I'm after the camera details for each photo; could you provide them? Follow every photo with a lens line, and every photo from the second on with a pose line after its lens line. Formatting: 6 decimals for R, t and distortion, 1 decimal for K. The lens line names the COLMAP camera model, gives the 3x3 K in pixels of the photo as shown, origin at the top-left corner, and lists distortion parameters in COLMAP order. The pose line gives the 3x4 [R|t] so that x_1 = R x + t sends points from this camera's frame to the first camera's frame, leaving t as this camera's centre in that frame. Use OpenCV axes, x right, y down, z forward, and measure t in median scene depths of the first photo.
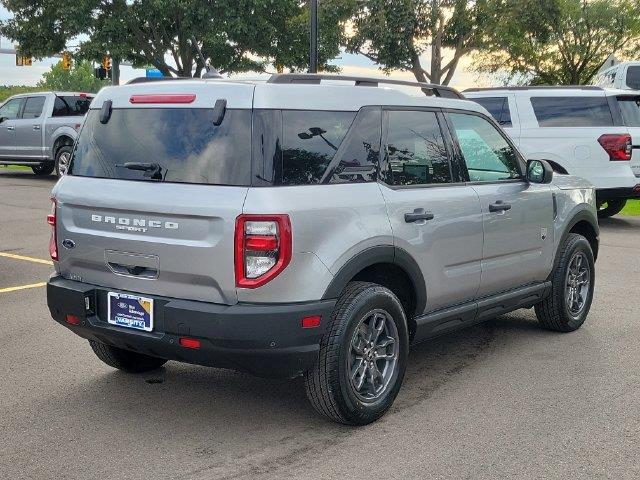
lens RADIAL K [[929.3, 0, 320.0], [0, 929.3, 240.0], [0, 0, 1]] dist [-0.000711, -0.014466]
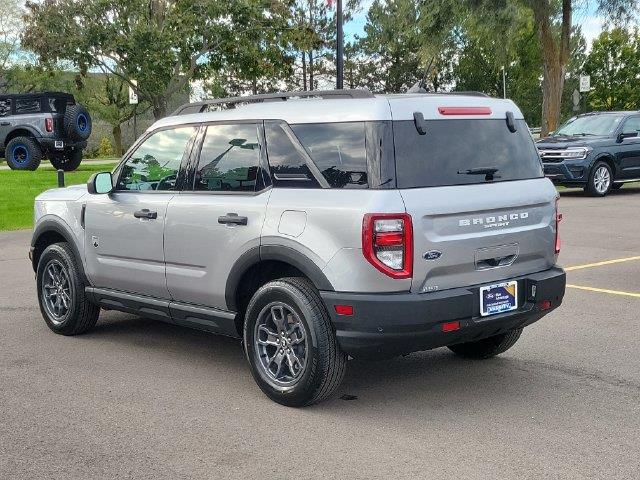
lens RADIAL K [[929.3, 0, 320.0], [0, 929.3, 240.0], [0, 0, 1]] dist [-0.000711, -0.014466]
pose [[0.218858, -0.123711, 0.967883, -1.326292], [0.141888, 0.985422, 0.093869, -0.128869], [-0.965385, 0.116787, 0.233220, 0.932248]]
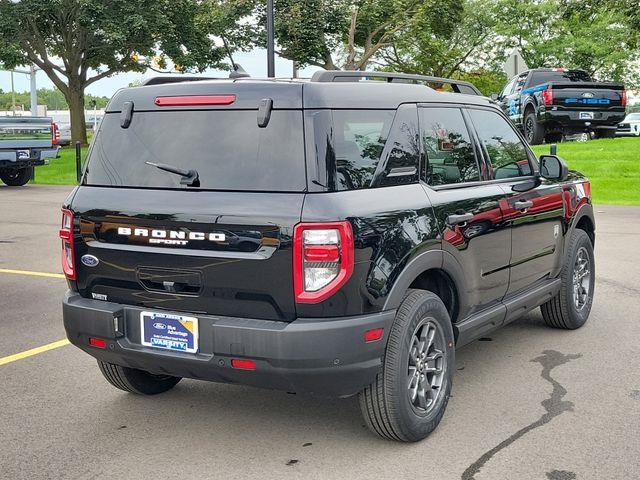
lens RADIAL K [[929.3, 0, 320.0], [0, 929.3, 240.0], [0, 0, 1]] dist [-0.000711, -0.014466]
pose [[0.994439, -0.034330, 0.099563, -0.143185], [0.034098, 0.999410, 0.004026, -0.012484], [-0.099642, -0.000609, 0.995023, 0.072527]]
